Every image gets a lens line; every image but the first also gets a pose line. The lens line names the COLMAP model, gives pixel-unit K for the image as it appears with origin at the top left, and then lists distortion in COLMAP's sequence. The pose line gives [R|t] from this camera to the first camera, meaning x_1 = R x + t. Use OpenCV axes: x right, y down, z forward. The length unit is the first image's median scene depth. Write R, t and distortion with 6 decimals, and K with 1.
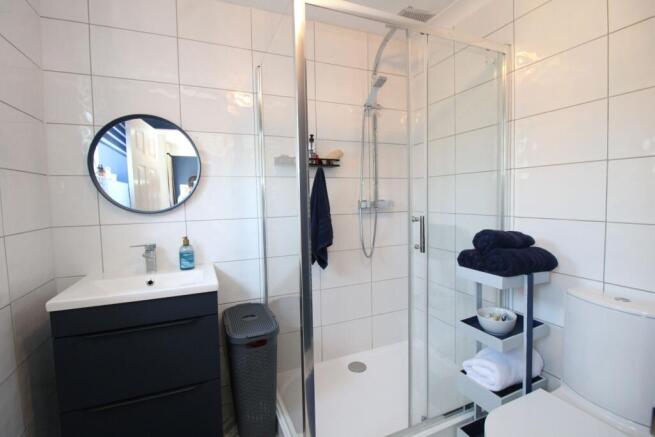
lens RADIAL K [[305.7, 0, 327.5], [0, 305.7, 218.5], [0, 0, 1]] dist [0.000314, -0.000113]
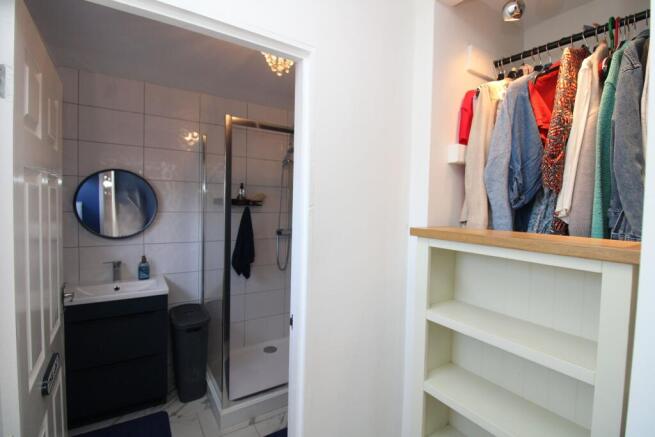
lens RADIAL K [[305.7, 0, 327.5], [0, 305.7, 218.5], [0, 0, 1]] dist [0.000314, -0.000113]
pose [[0.983146, 0.042616, 0.177783, 0.104206], [-0.040985, 0.999077, -0.012838, -0.125278], [-0.178166, 0.005336, 0.983986, -0.518133]]
